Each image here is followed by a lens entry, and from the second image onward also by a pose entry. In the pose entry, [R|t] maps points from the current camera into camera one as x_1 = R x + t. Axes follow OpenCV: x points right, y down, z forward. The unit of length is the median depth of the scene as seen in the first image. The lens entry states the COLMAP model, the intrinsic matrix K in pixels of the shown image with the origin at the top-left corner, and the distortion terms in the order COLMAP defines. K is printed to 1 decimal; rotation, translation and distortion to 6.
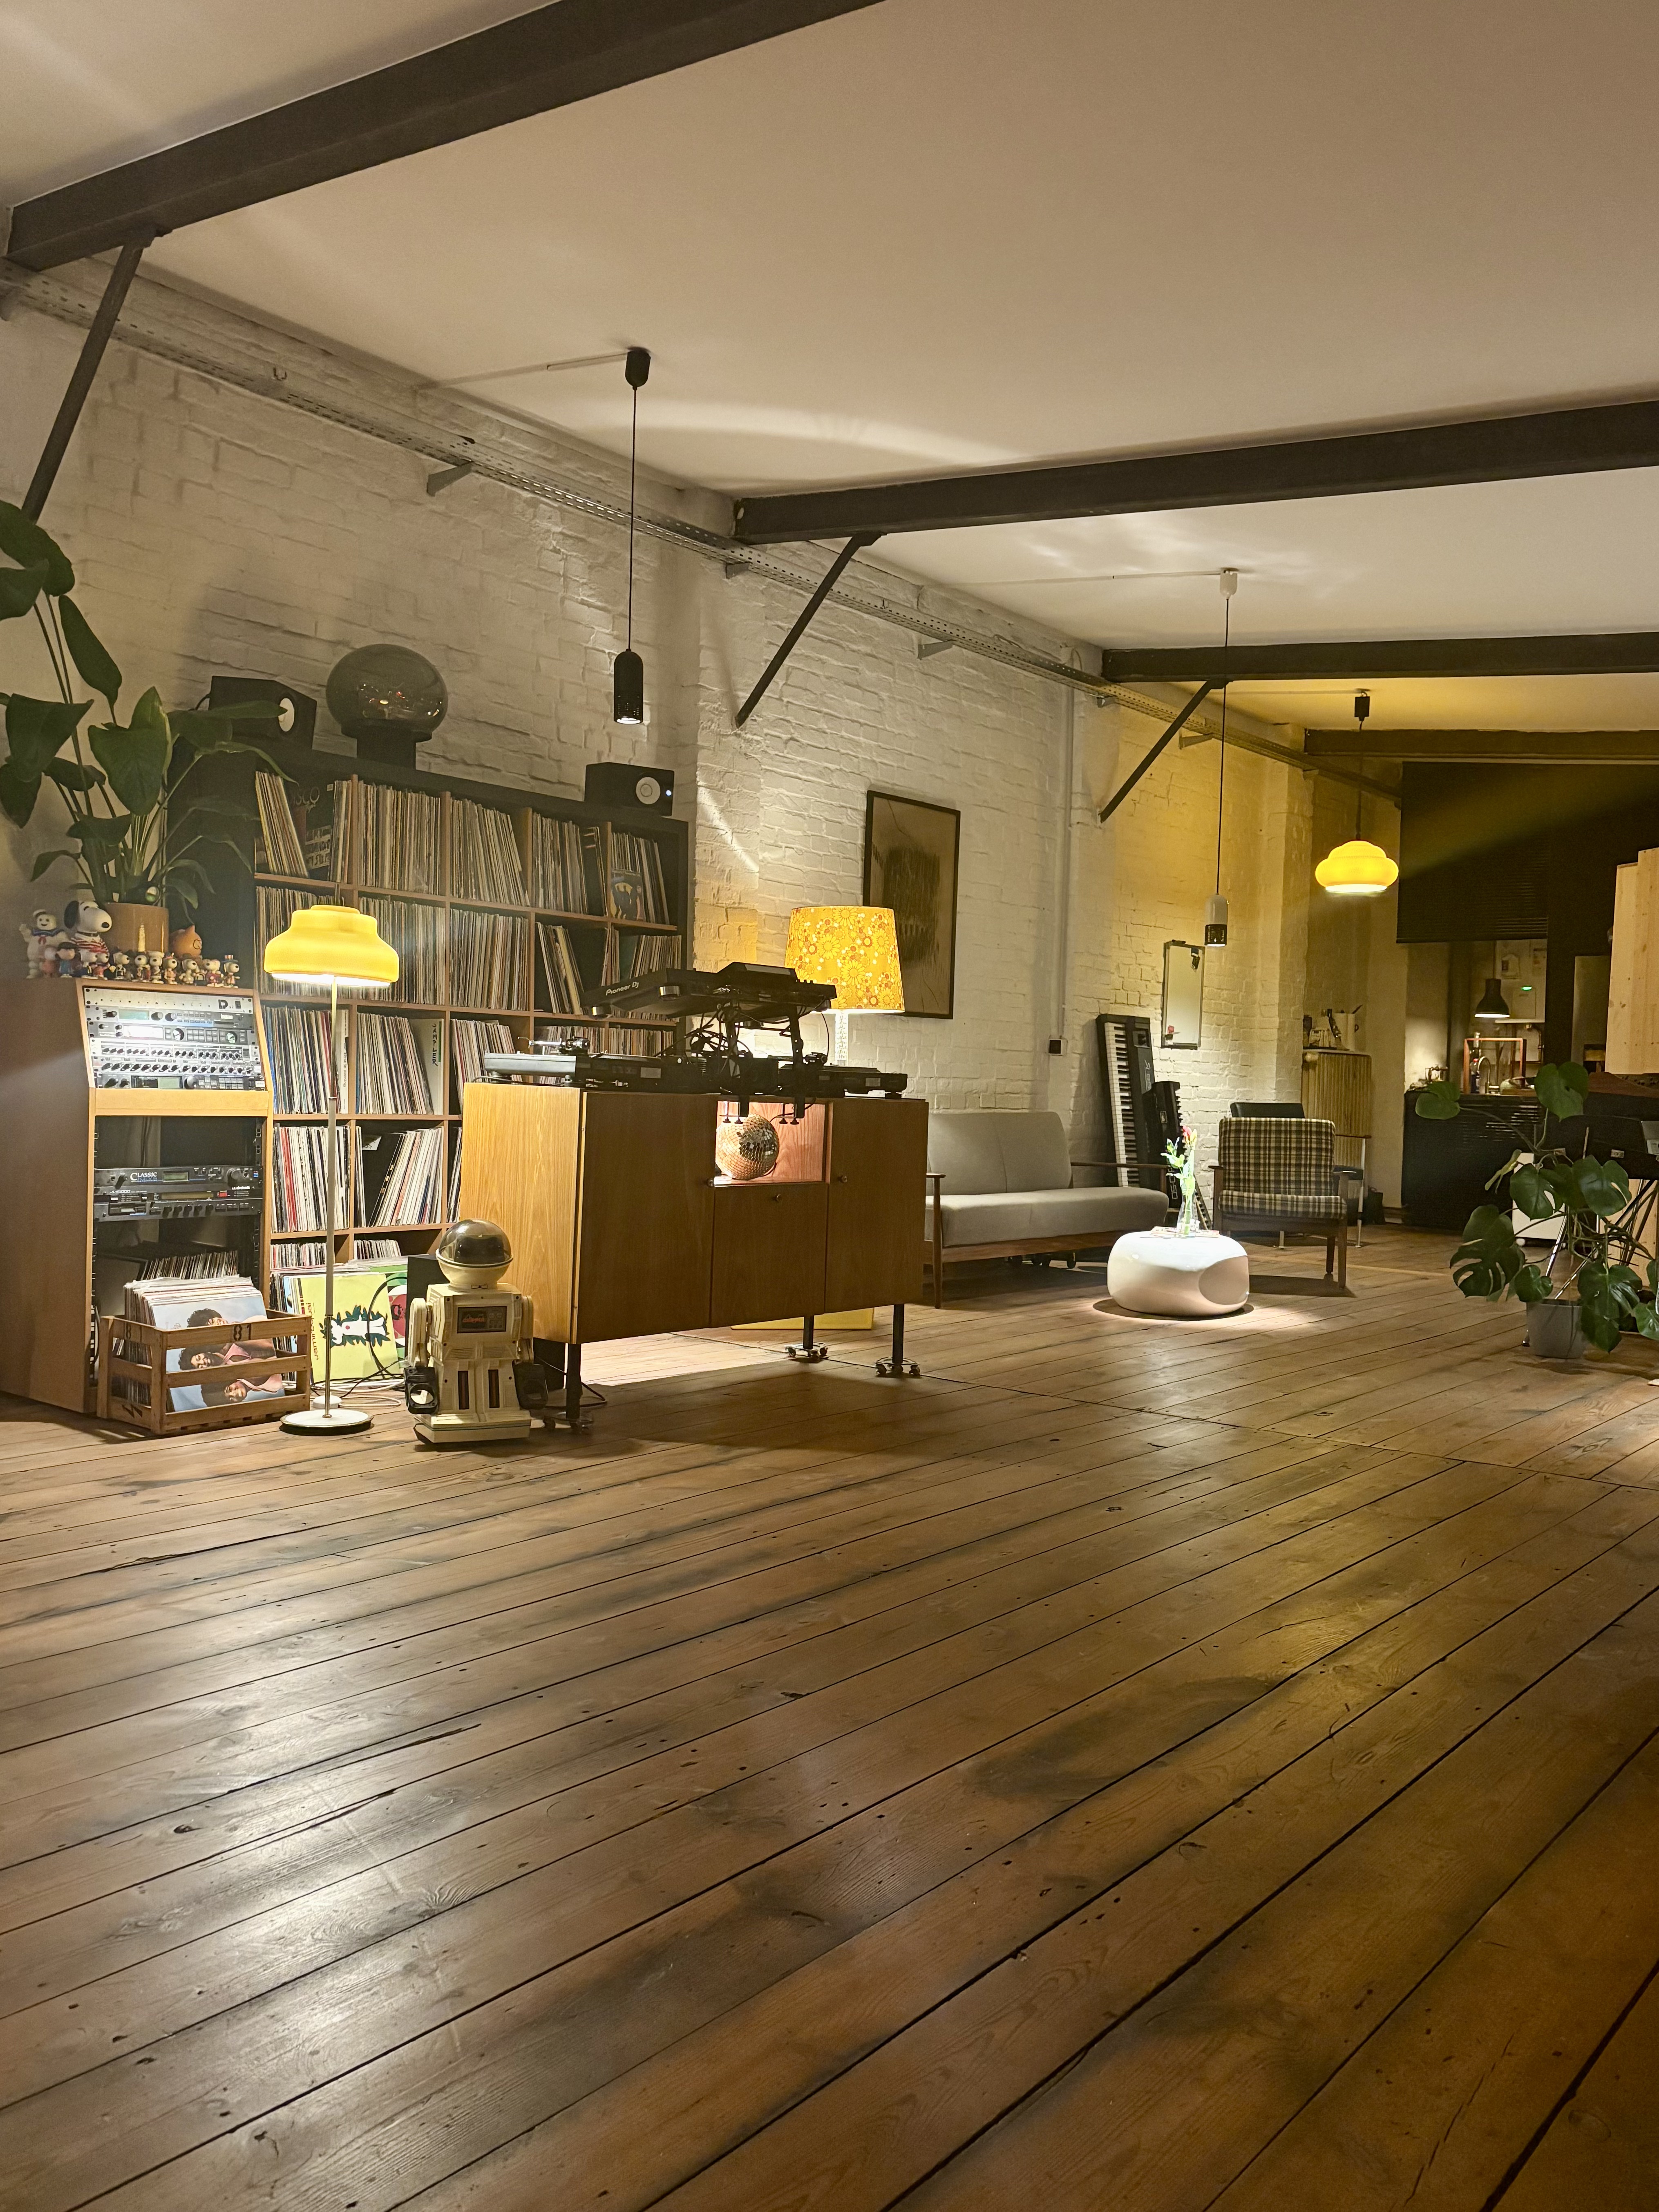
lens RADIAL K [[1647.7, 0, 819.1], [0, 1647.7, 1119.0], [0, 0, 1]] dist [0.034586, -0.045041]
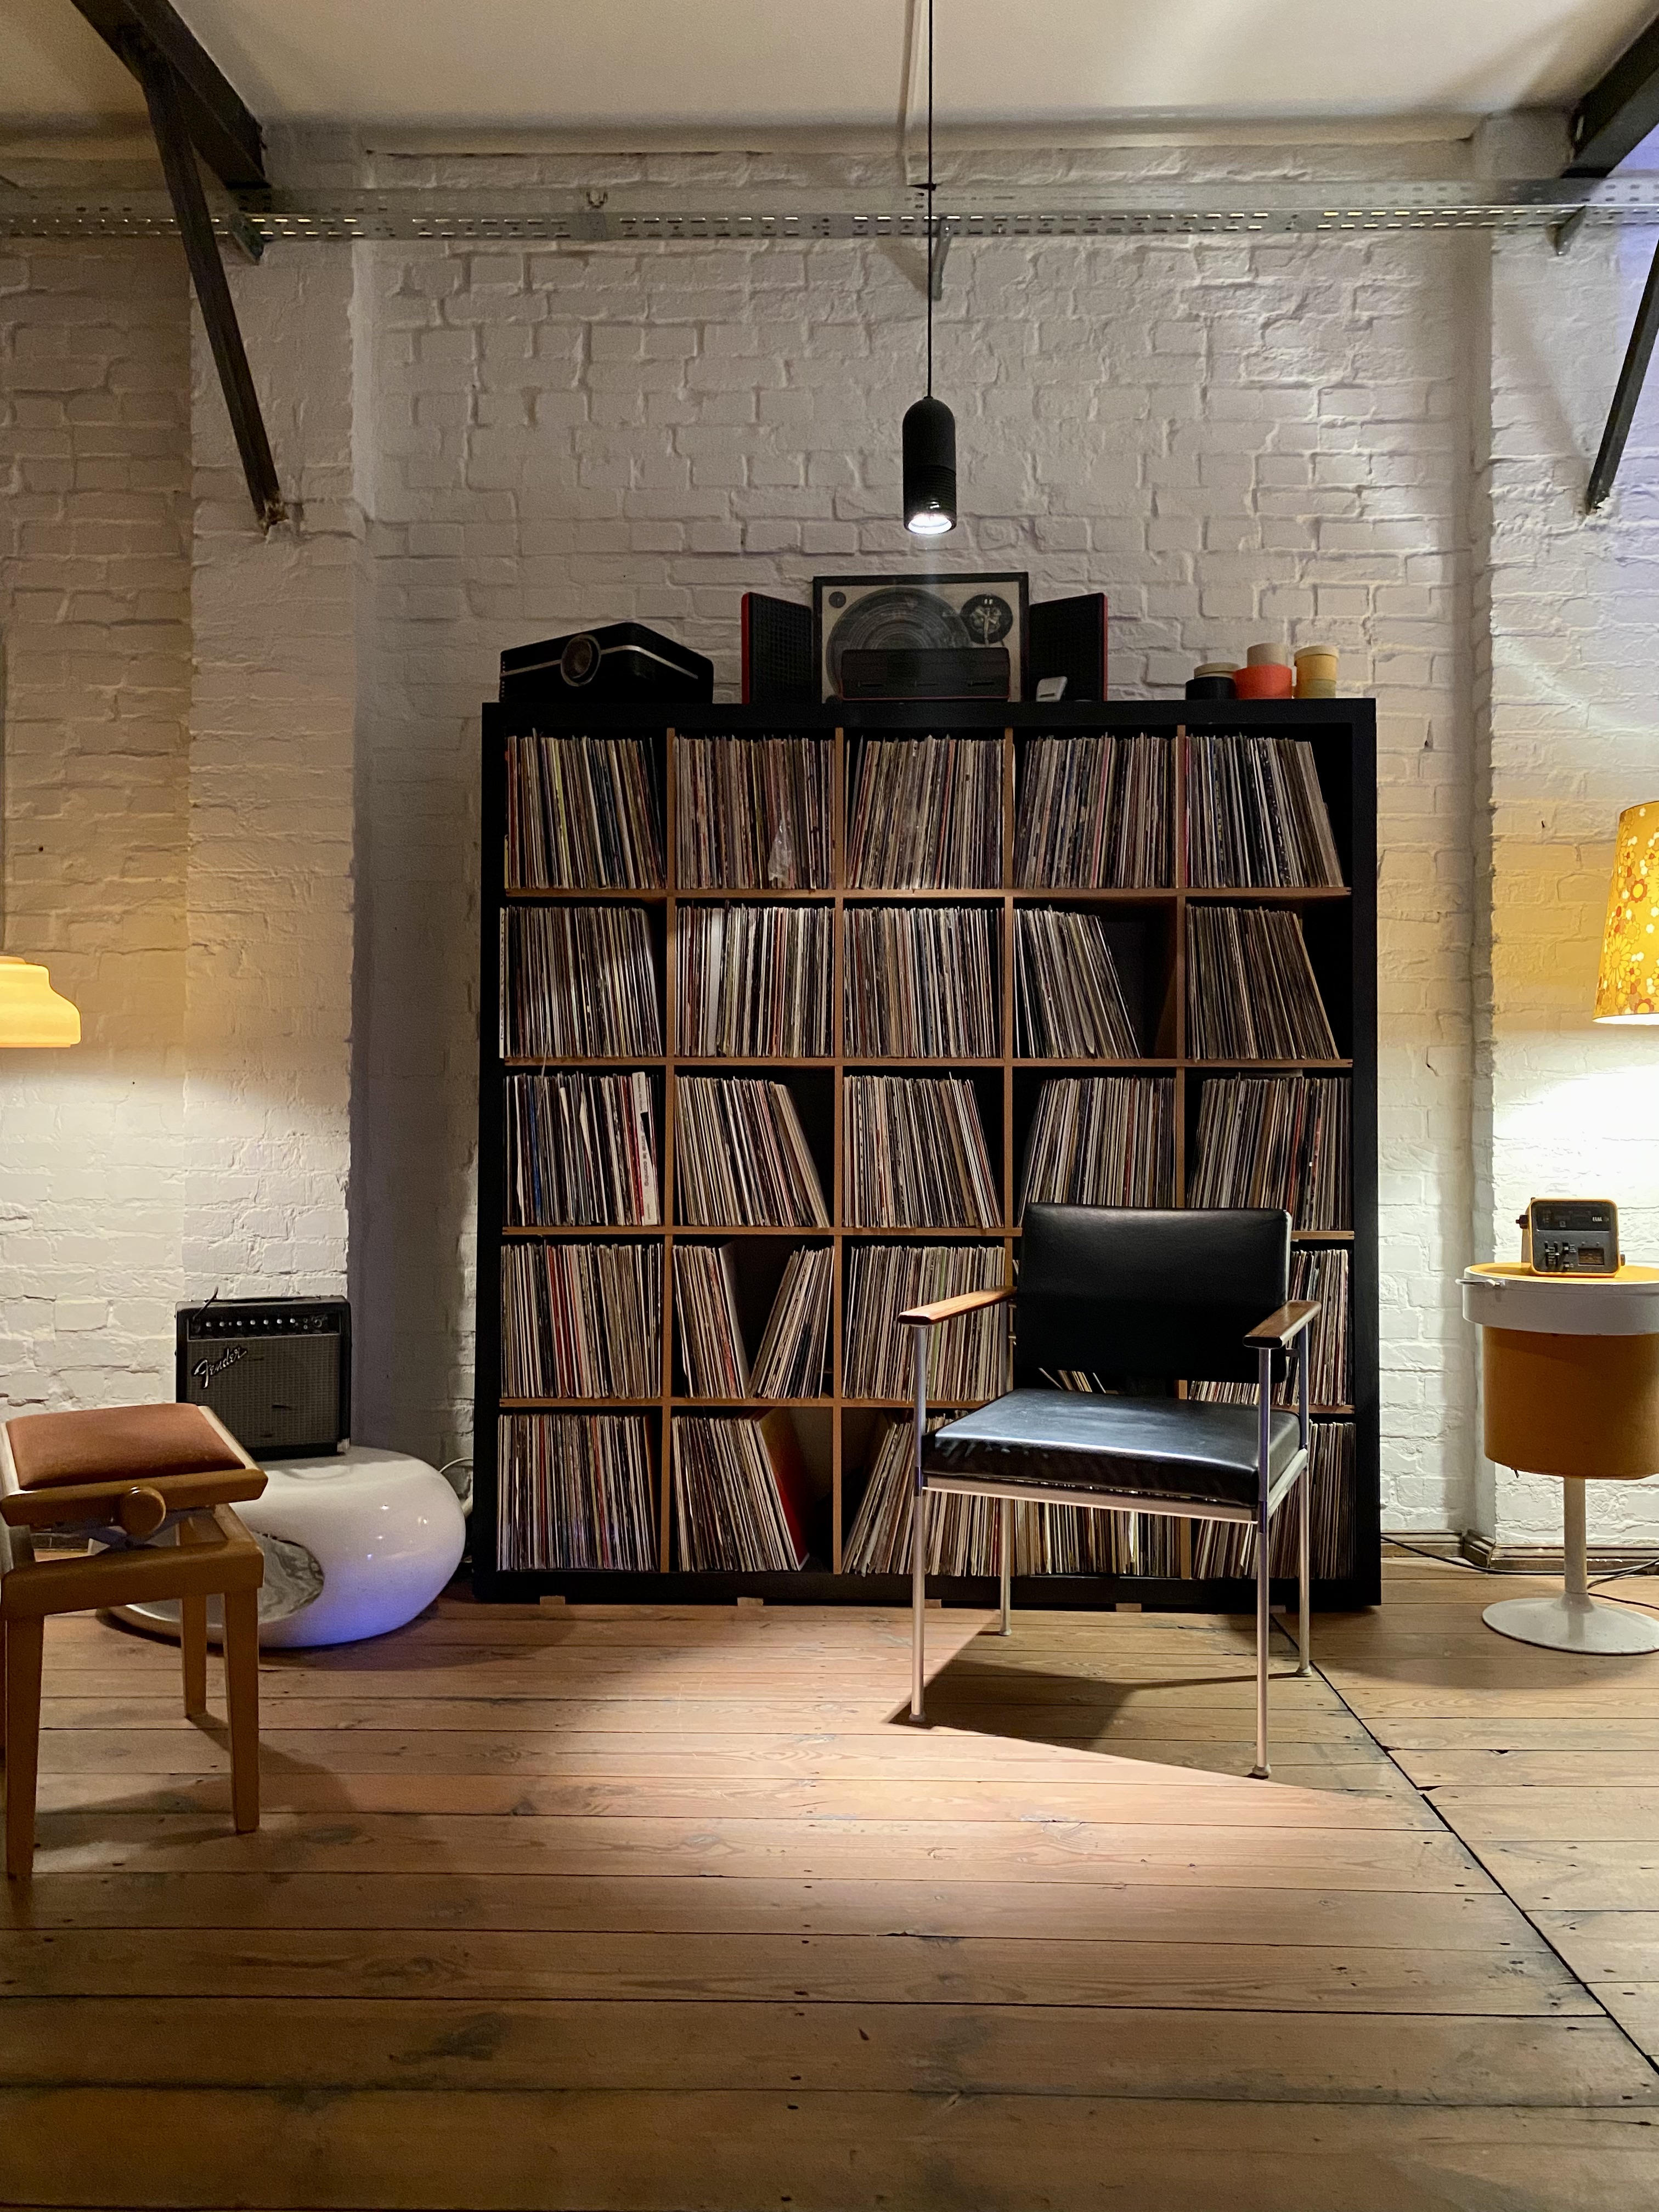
lens RADIAL K [[1654.6, 0, 829.5], [0, 1654.6, 1106.0], [0, 0, 1]] dist [0.004692, 0.011594]
pose [[0.636209, -0.033370, -0.770795, 0.273297], [-0.001760, 0.998999, -0.044702, -0.021852], [0.771515, 0.029796, 0.635513, 0.609034]]
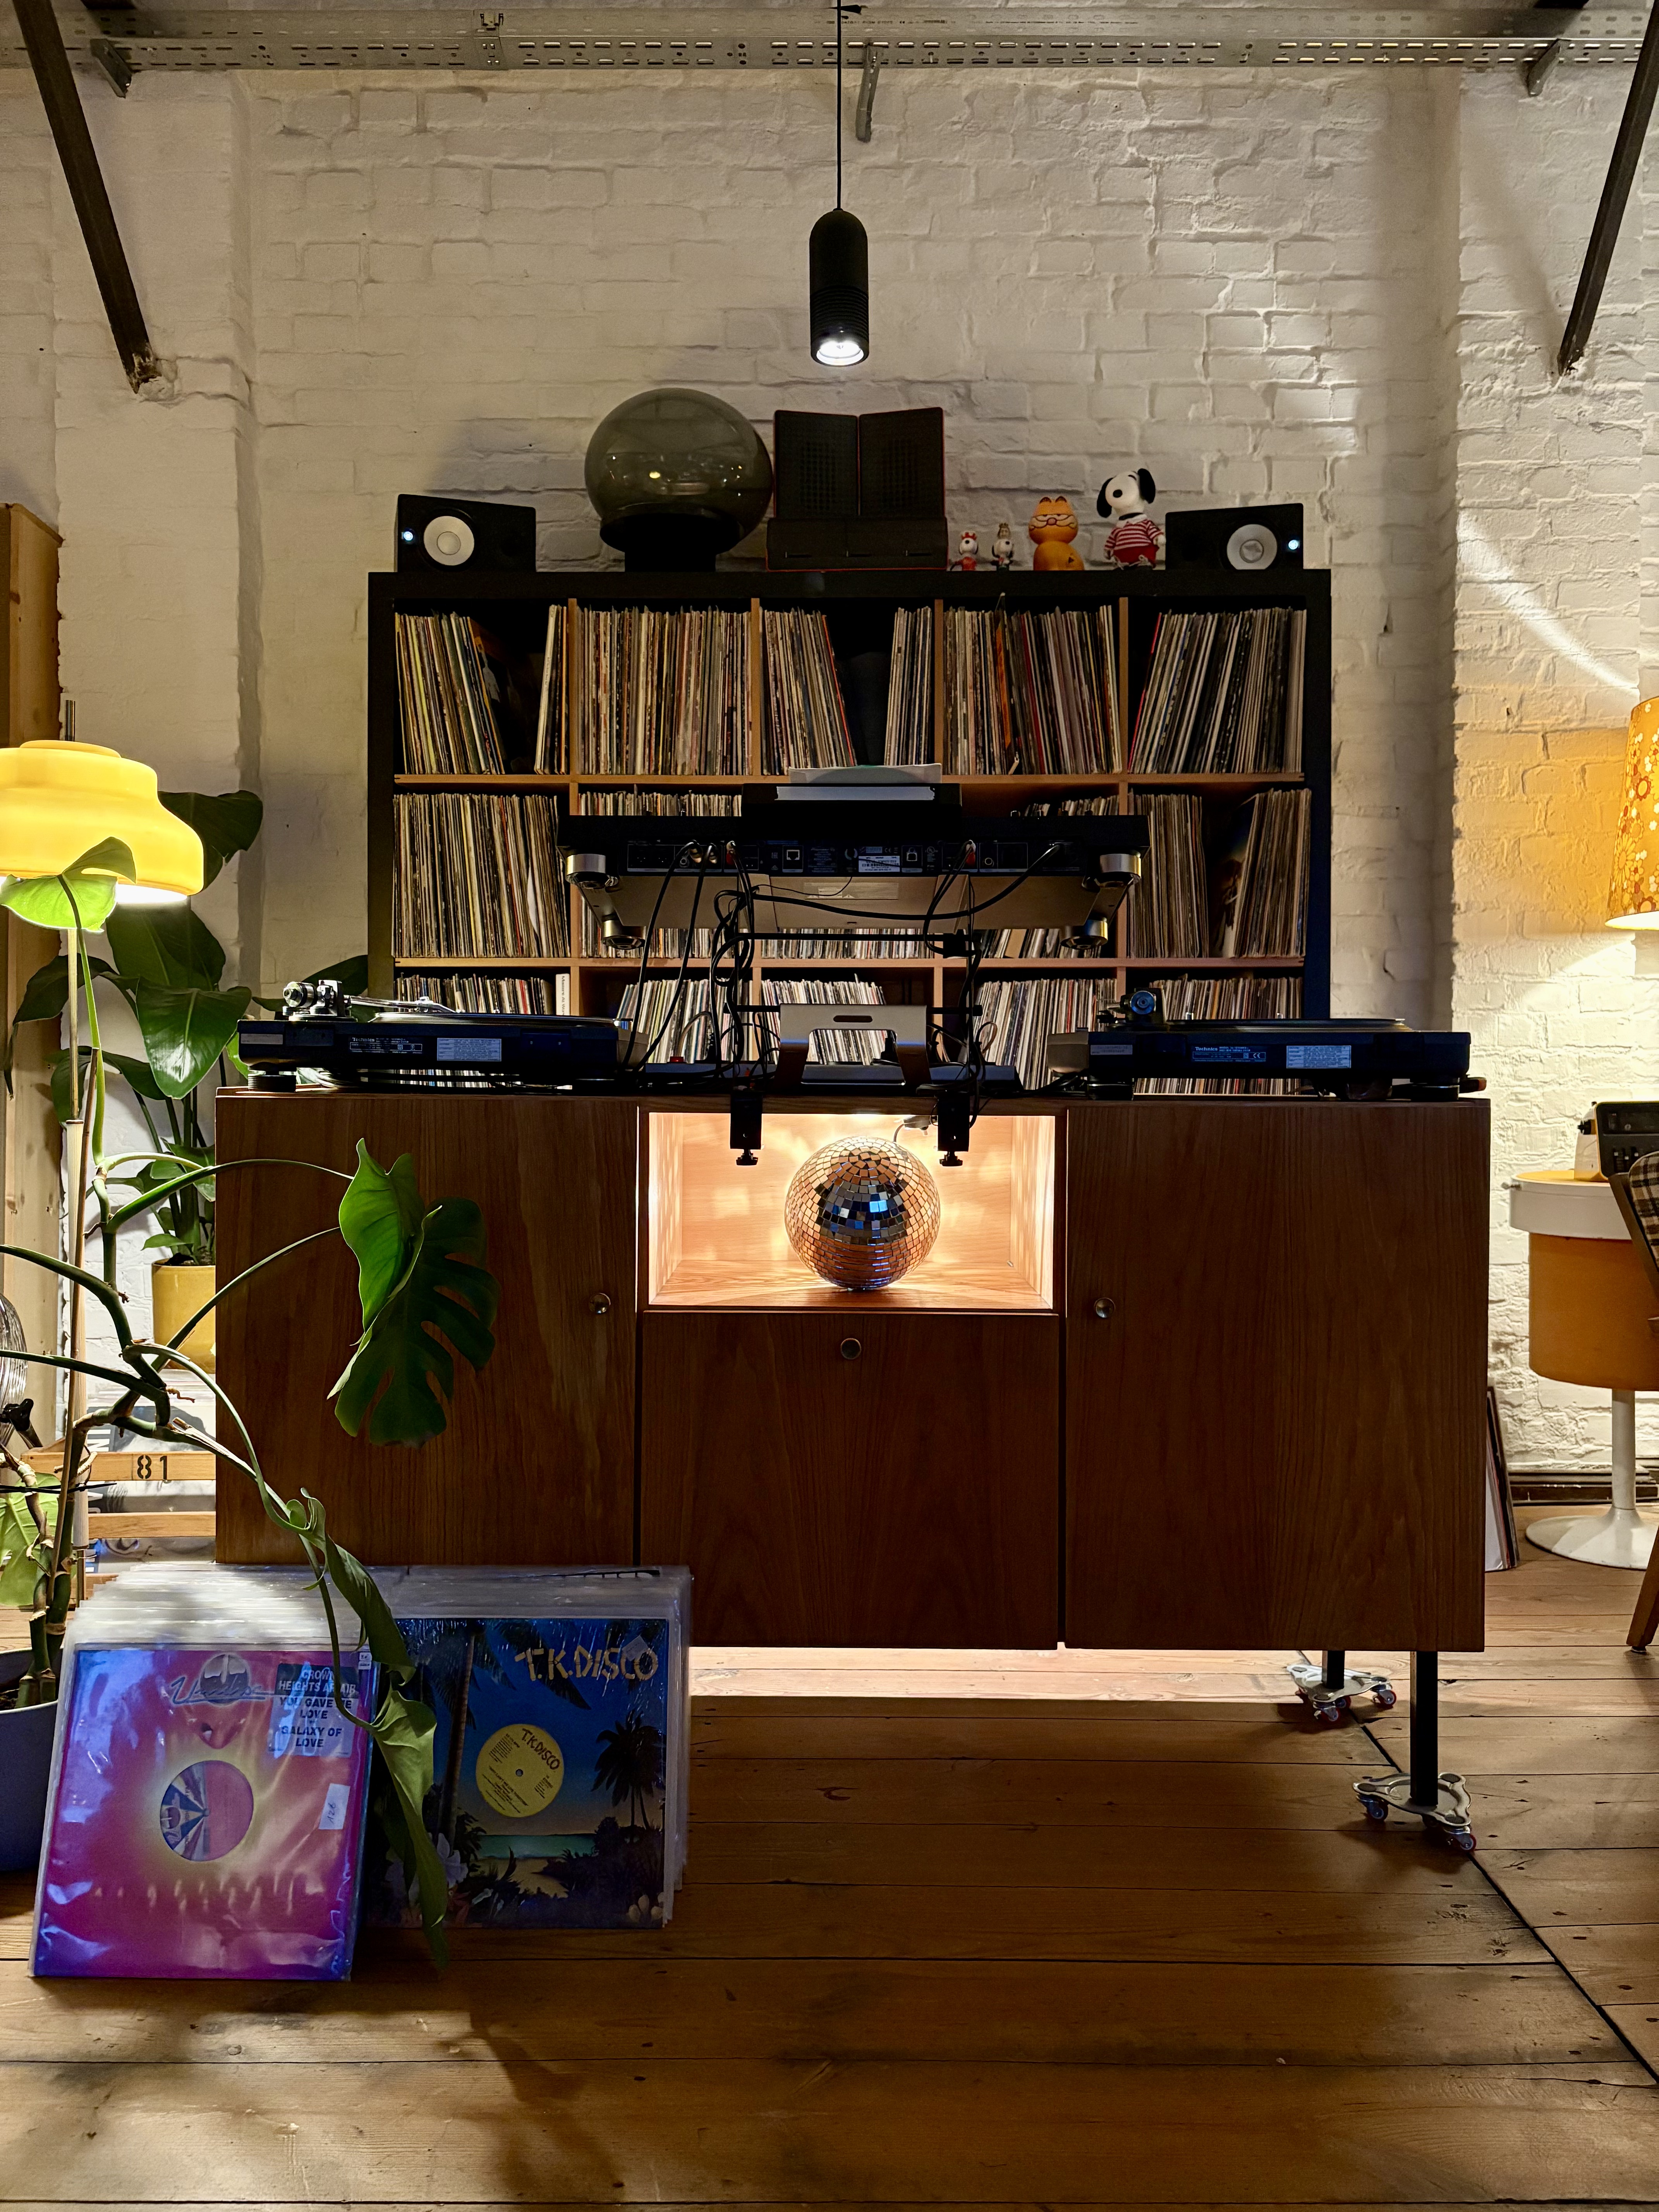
lens RADIAL K [[1647.7, 0, 819.1], [0, 1647.7, 1119.0], [0, 0, 1]] dist [0.034586, -0.045041]
pose [[0.645807, -0.006467, -0.763473, 0.253314], [0.001623, 0.999973, -0.007097, -0.005563], [0.763499, 0.003344, 0.645800, 0.650575]]
